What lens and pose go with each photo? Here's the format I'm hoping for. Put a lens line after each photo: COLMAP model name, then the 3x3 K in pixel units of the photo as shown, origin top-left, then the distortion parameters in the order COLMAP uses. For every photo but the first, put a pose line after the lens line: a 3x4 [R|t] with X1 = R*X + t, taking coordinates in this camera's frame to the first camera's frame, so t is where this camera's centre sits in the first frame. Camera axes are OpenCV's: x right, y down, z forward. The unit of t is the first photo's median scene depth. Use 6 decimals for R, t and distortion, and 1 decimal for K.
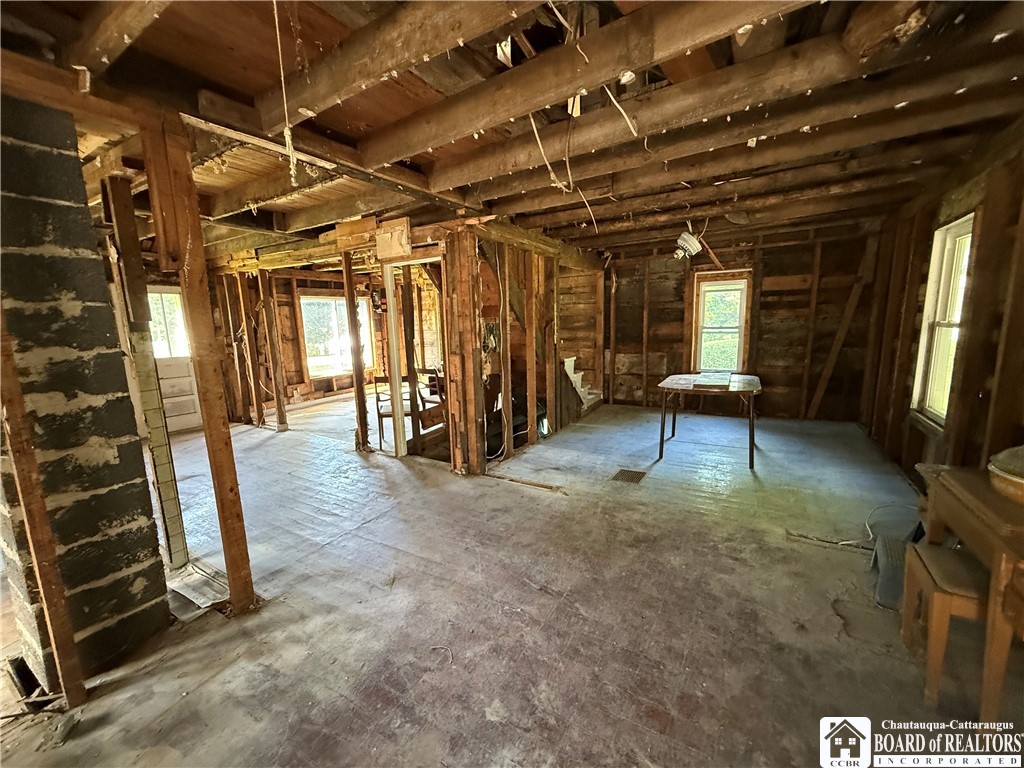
lens RADIAL K [[408.2, 0, 510.7], [0, 408.2, 384.4], [0, 0, 1]] dist [0.001624, -0.000371]
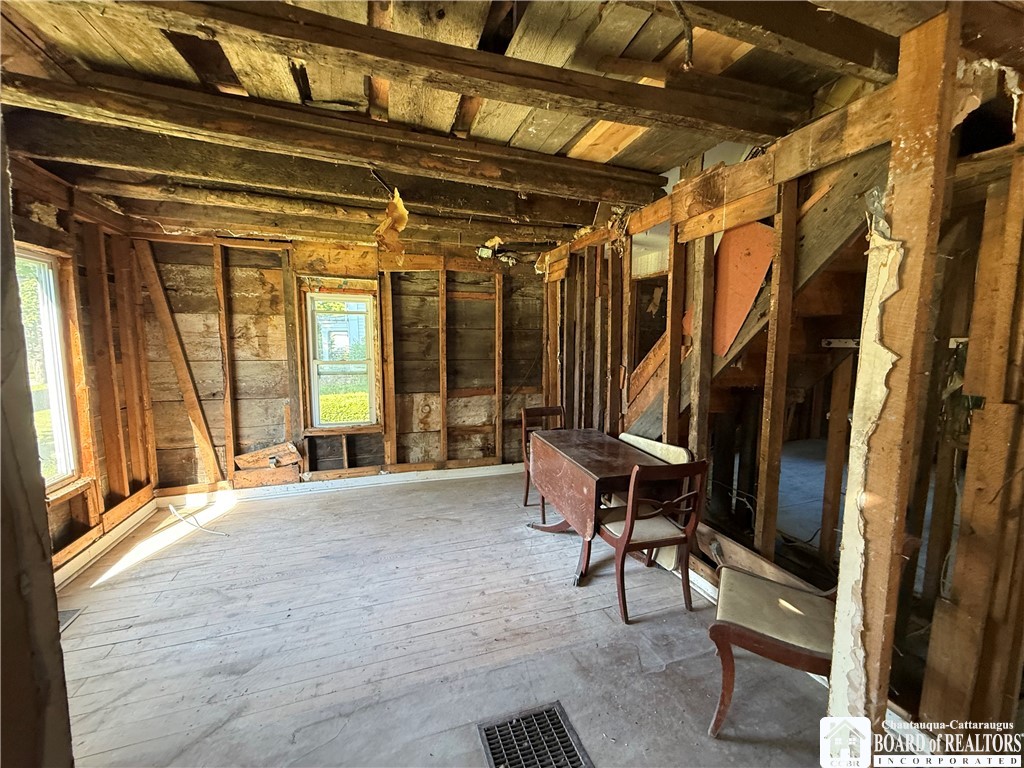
lens RADIAL K [[408.2, 0, 512.1], [0, 408.2, 385.0], [0, 0, 1]] dist [0.001624, -0.000371]
pose [[0.631910, -0.044067, 0.773788, -0.518611], [0.097984, 0.994914, -0.023358, -0.101636], [-0.768823, 0.090579, 0.633013, 0.758296]]
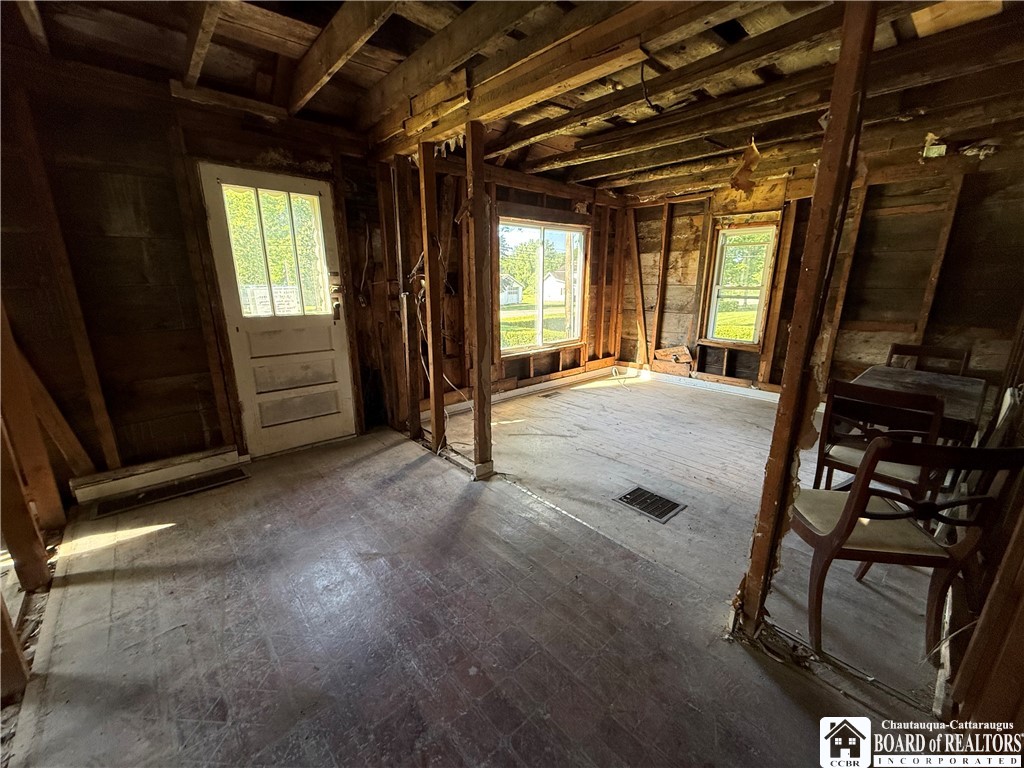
lens RADIAL K [[408.2, 0, 508.7], [0, 408.2, 384.7], [0, 0, 1]] dist [0.001624, -0.000371]
pose [[0.956805, 0.102604, -0.272022, -0.374166], [-0.075250, 0.991170, 0.109179, -0.049554], [0.280822, -0.083994, 0.956077, 0.498344]]
